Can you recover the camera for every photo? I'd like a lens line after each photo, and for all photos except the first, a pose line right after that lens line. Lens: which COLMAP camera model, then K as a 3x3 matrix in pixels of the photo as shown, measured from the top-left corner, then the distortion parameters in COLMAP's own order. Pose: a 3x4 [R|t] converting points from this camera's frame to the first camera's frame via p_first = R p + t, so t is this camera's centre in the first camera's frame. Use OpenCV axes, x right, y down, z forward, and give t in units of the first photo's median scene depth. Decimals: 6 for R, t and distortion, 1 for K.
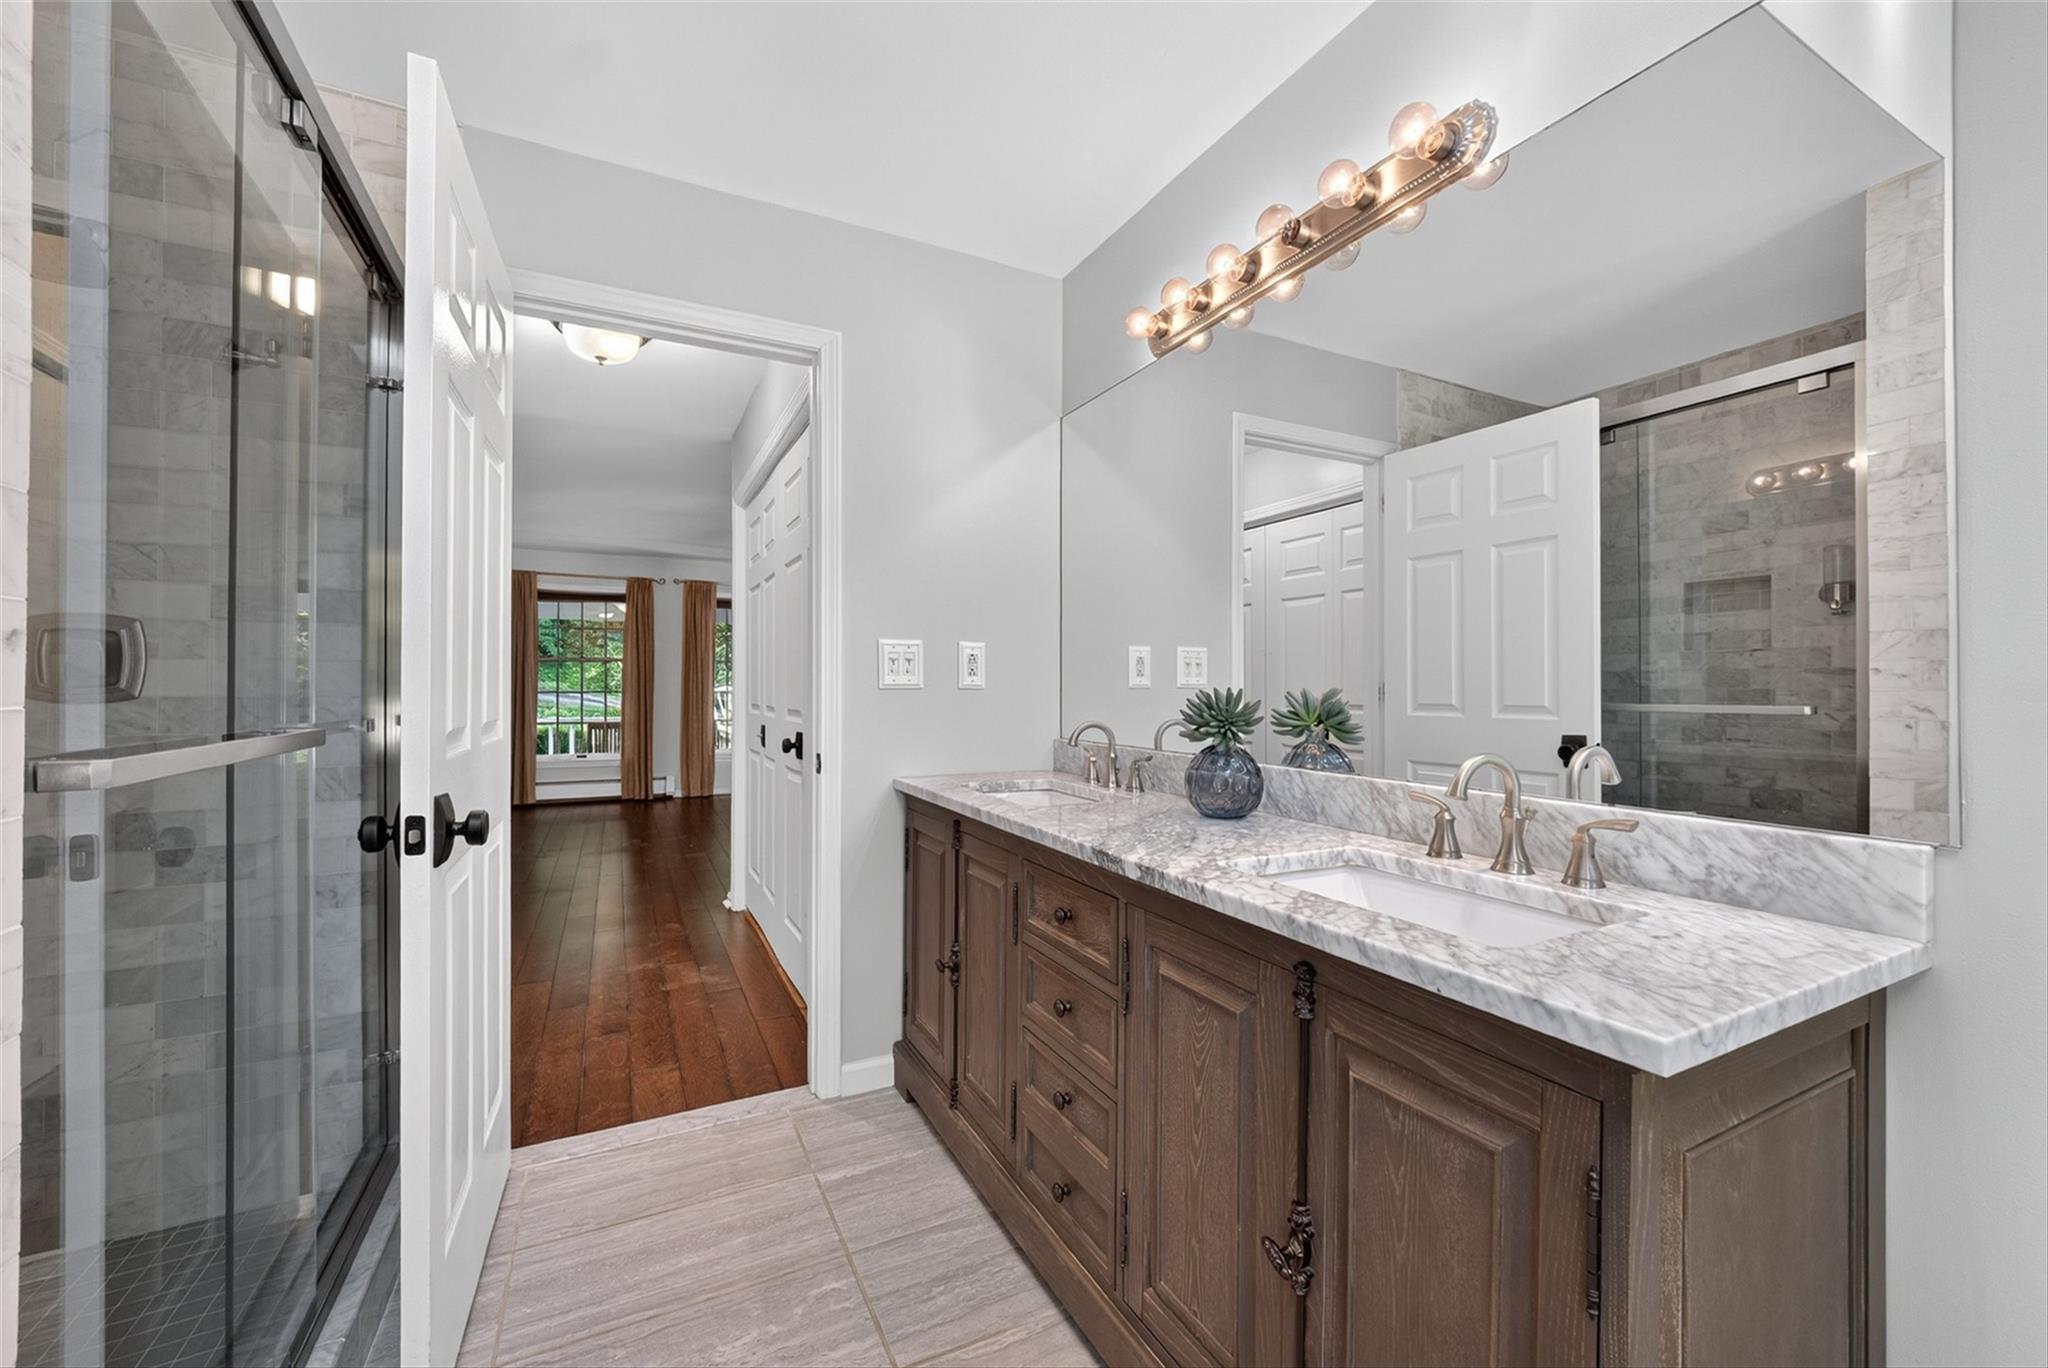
lens RADIAL K [[772.5, 0, 1028.7], [0, 772.5, 683.9], [0, 0, 1]] dist [-0.010143, -0.000017]
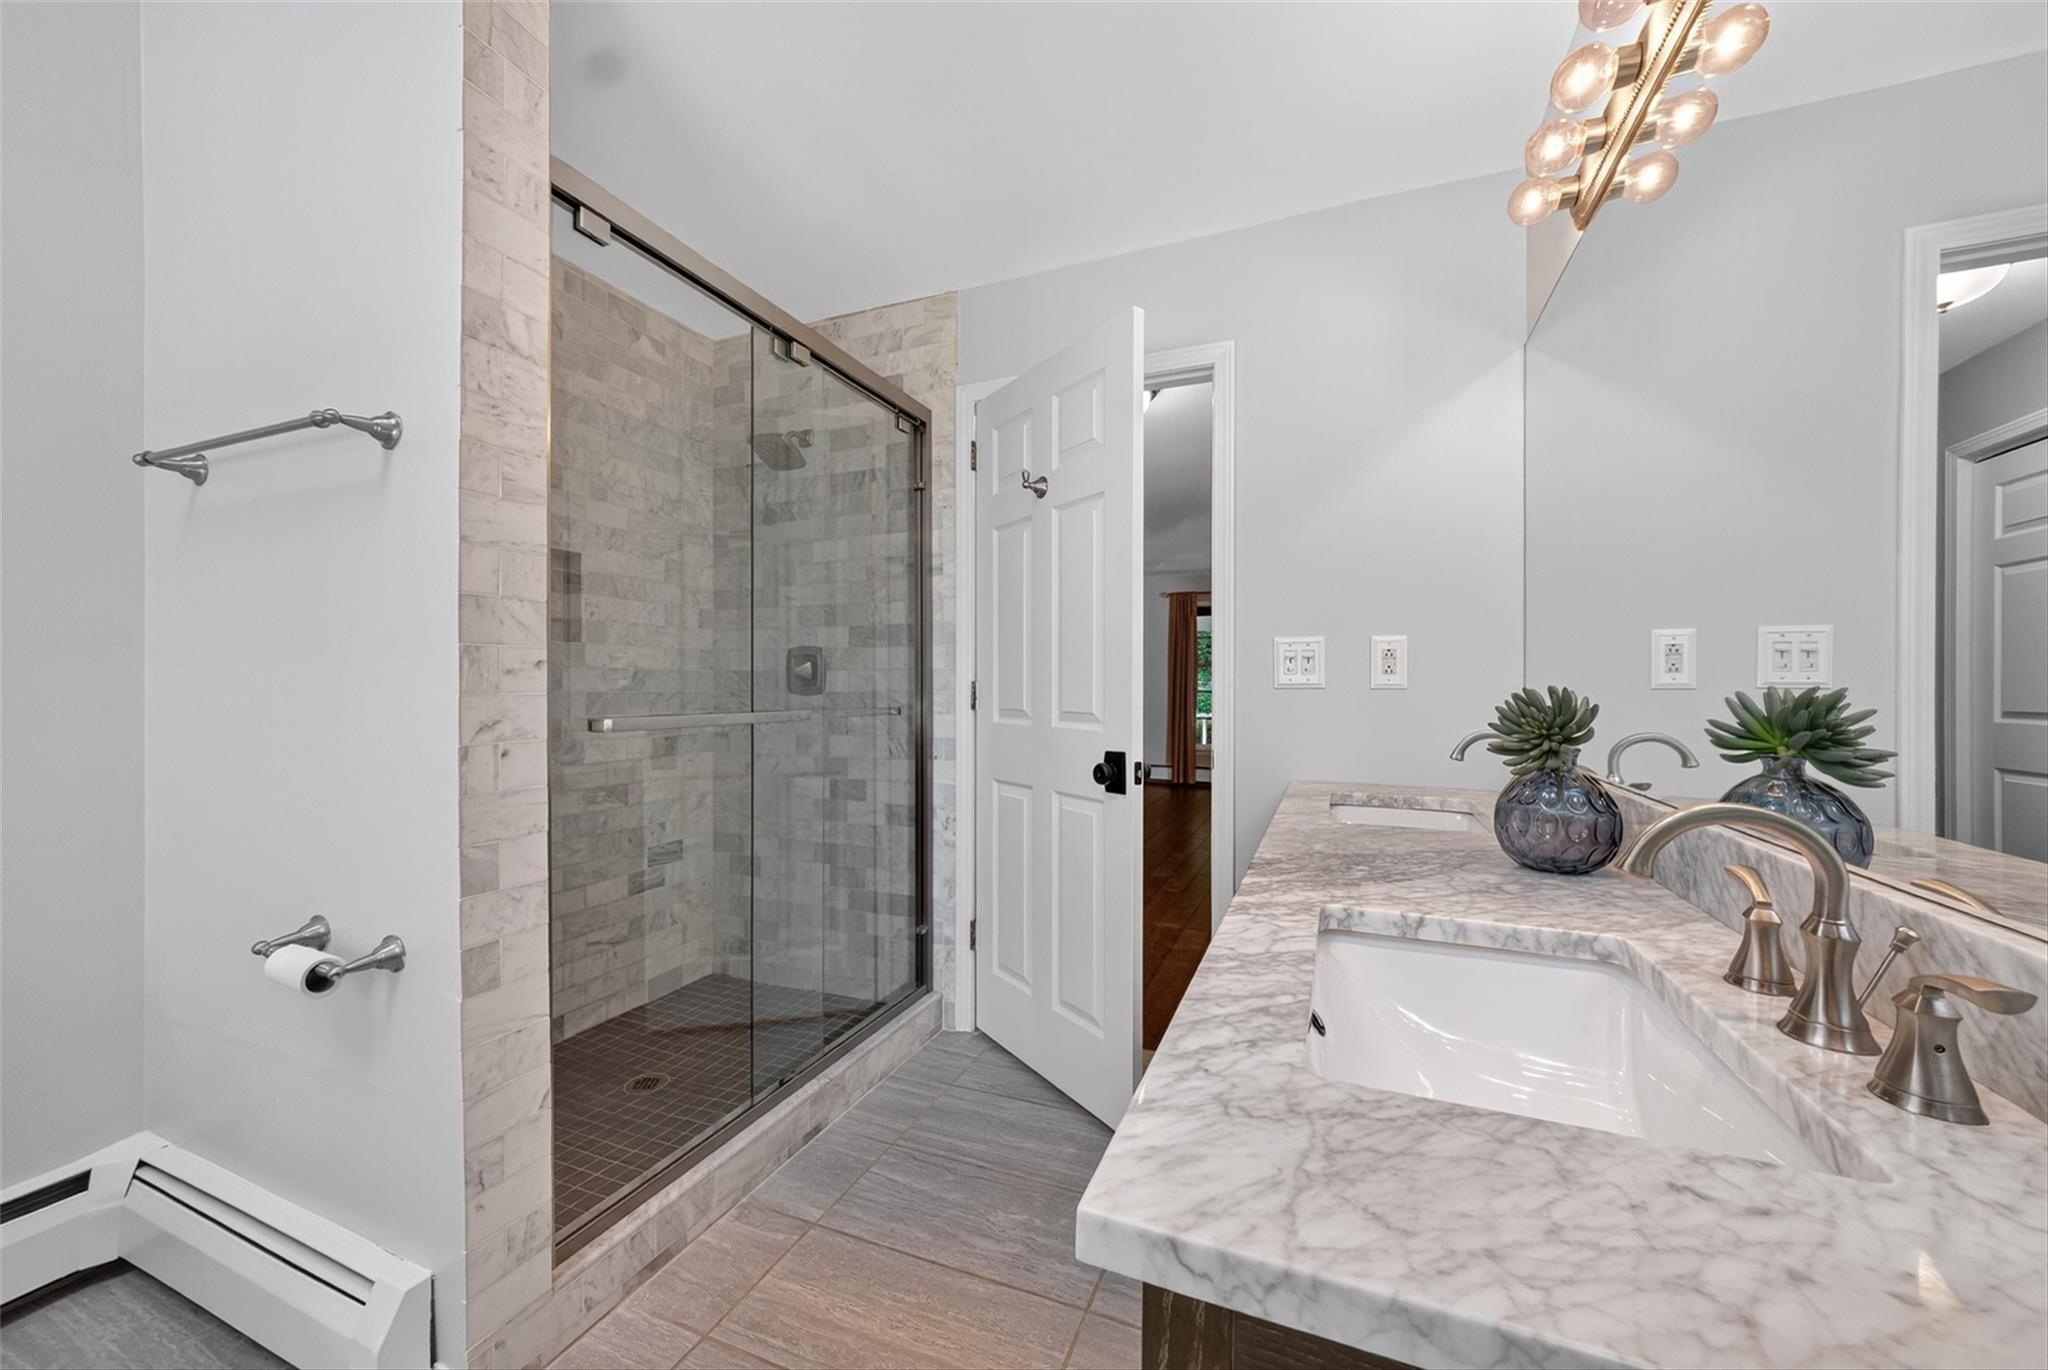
lens RADIAL K [[750.0, 0, 1026.0], [0, 750.0, 689.4], [0, 0, 1]] dist [-0.010785, -0.000140]
pose [[0.661343, 0.002527, -0.750080, 0.464291], [0.001098, 0.999990, 0.004337, 0.005113], [0.750083, -0.003692, 0.661333, 0.194499]]
